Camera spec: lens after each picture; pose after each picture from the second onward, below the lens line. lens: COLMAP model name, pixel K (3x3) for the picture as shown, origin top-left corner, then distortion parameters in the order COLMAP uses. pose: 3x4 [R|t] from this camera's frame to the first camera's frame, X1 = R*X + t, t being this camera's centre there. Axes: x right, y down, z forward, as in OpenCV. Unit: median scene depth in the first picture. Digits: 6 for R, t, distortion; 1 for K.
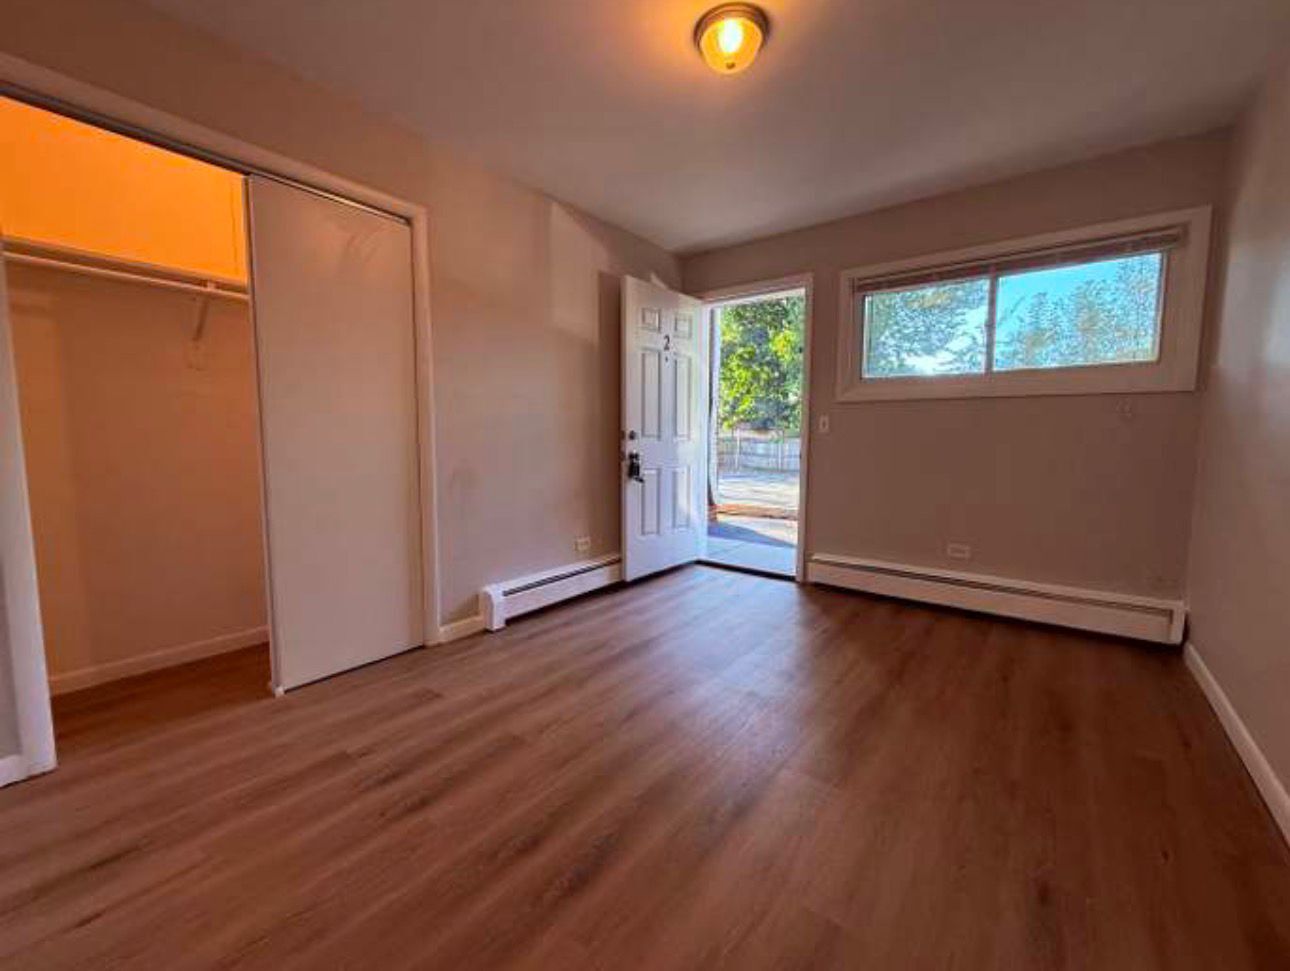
lens RADIAL K [[520.0, 0, 650.6], [0, 520.0, 483.9], [0, 0, 1]] dist [-0.000162, -0.000245]
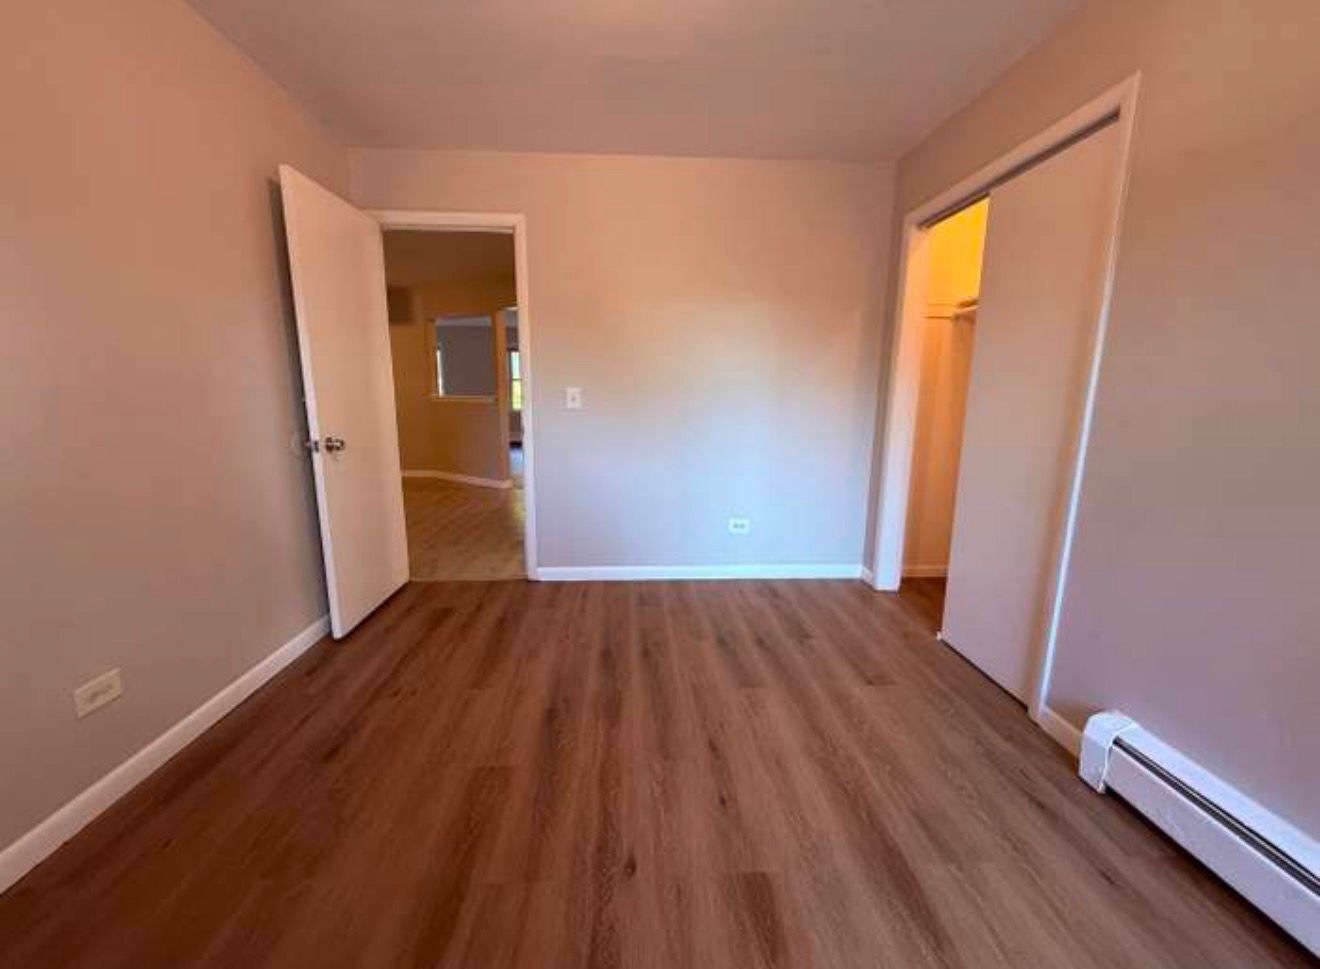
lens RADIAL K [[519.8, 0, 662.1], [0, 519.8, 485.3], [0, 0, 1]] dist [0.001487, 0.000062]
pose [[-0.743013, 0.108428, -0.660436, 0.514755], [-0.074995, 0.967086, 0.243145, -0.181754], [0.665063, 0.230189, -0.710426, 1.328886]]
